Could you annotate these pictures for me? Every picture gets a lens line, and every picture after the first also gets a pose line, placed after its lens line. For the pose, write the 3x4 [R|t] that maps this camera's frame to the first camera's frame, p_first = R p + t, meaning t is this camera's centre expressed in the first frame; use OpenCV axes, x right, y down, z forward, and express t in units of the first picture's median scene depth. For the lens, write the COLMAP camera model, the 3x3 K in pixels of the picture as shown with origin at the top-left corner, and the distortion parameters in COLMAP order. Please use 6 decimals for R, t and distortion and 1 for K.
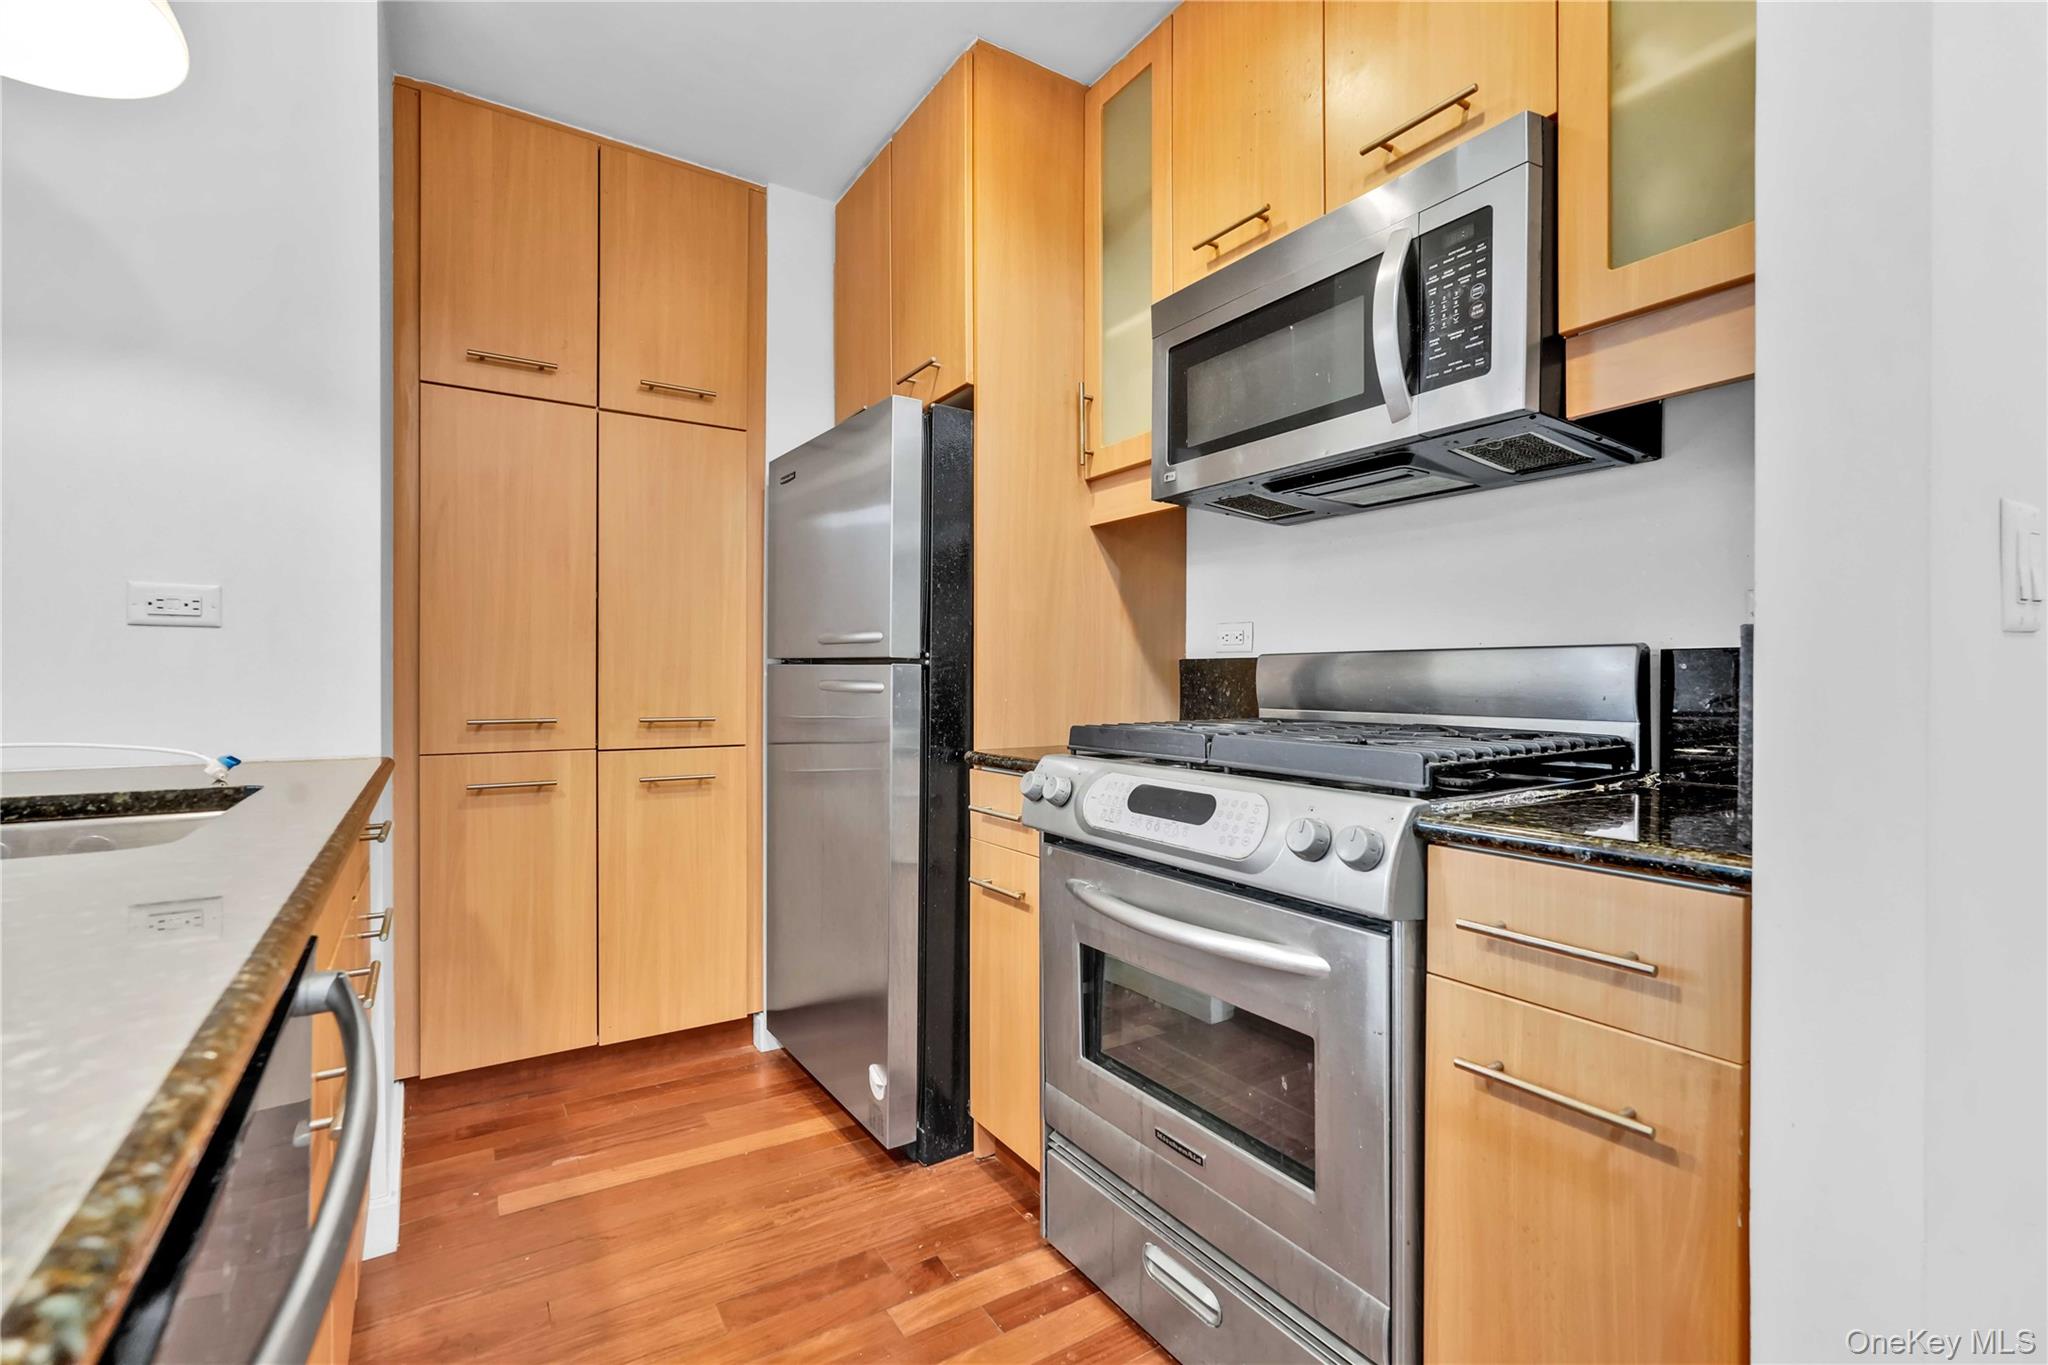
lens RADIAL K [[913.0, 0, 1017.0], [0, 913.0, 680.0], [0, 0, 1]] dist [-0.011237, 0.002279]
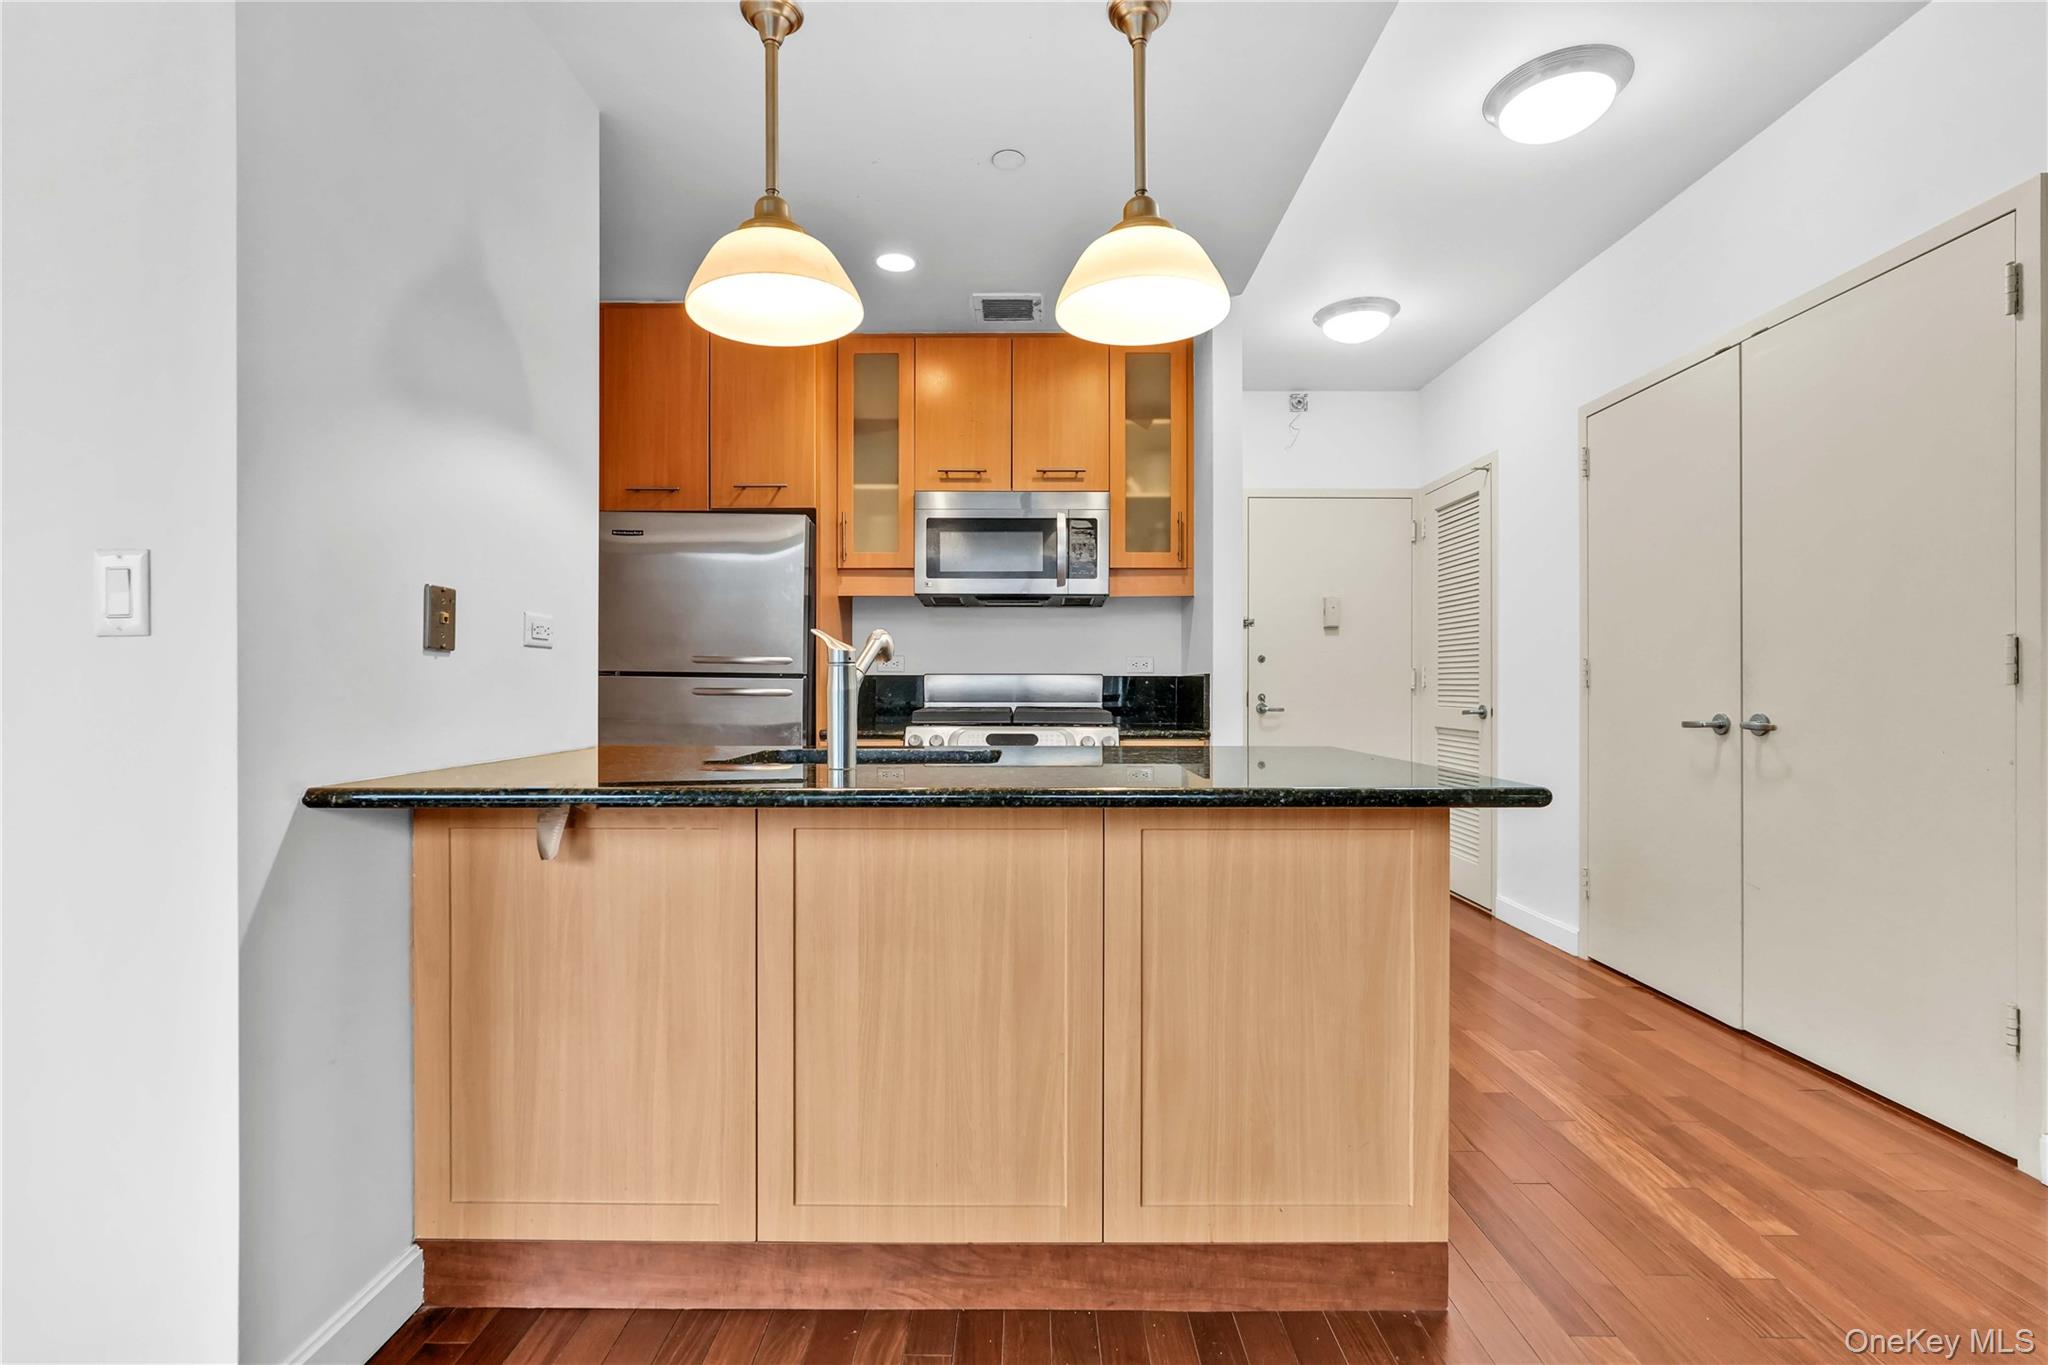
lens RADIAL K [[913.0, 0, 1033.0], [0, 913.0, 684.7], [0, 0, 1]] dist [-0.011237, 0.002279]
pose [[0.525967, -0.000039, 0.850505, -1.308024], [0.003736, 0.999990, -0.002265, -0.000922], [-0.850497, 0.004369, 0.525962, -0.206062]]
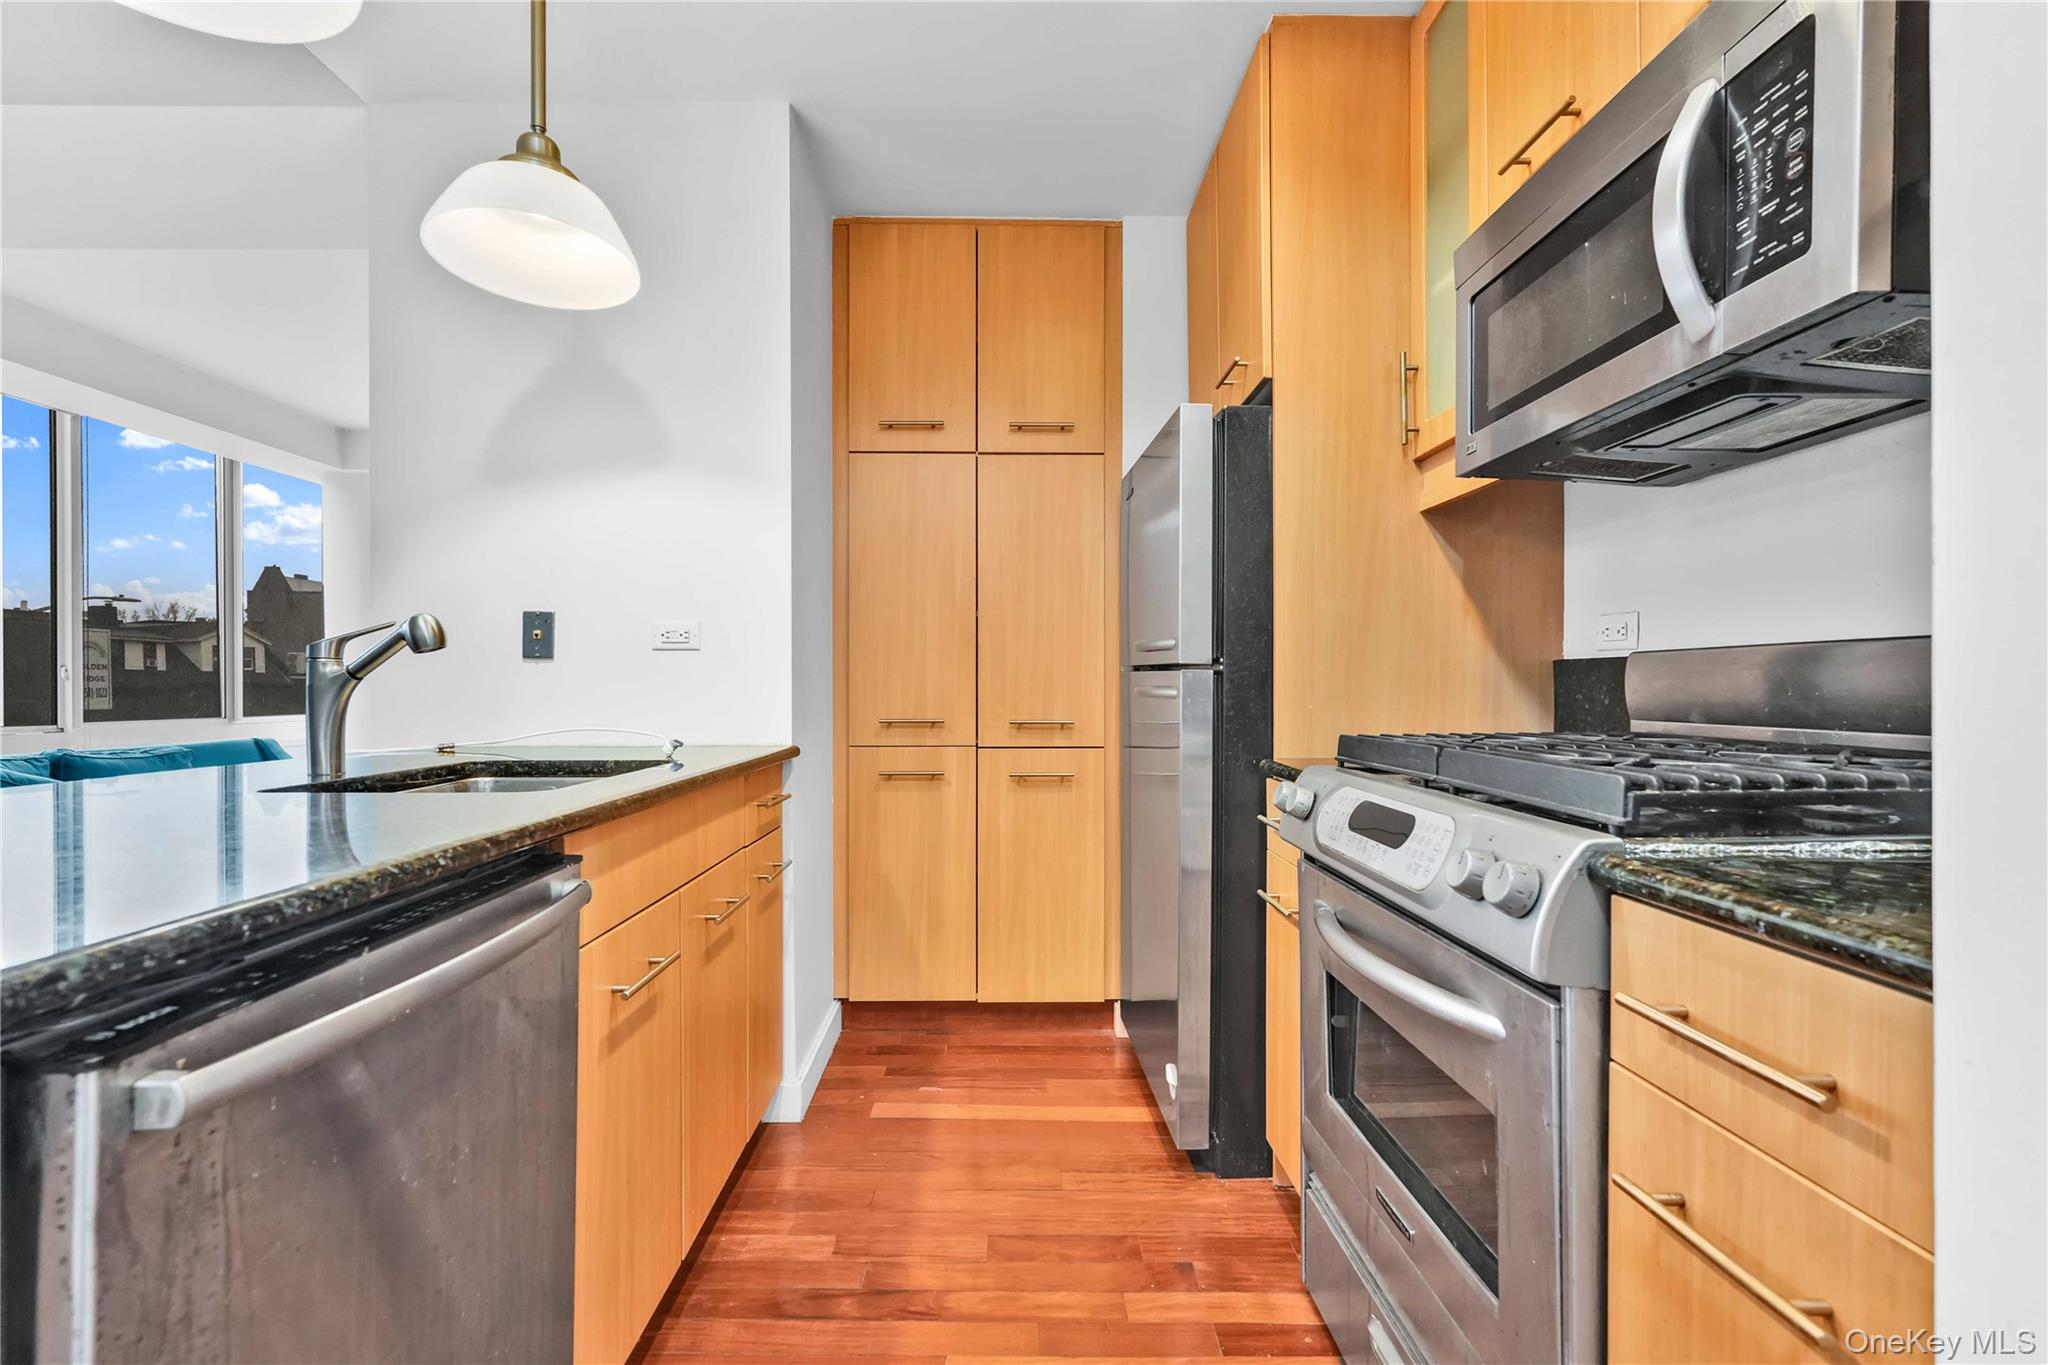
lens RADIAL K [[913.0, 0, 1024.2], [0, 913.0, 692.2], [0, 0, 1]] dist [-0.011237, 0.002279]
pose [[0.850665, 0.000802, -0.525708, 0.244669], [0.000588, 0.999997, 0.002476, 0.004439], [0.525709, -0.002415, 0.850661, 0.048634]]
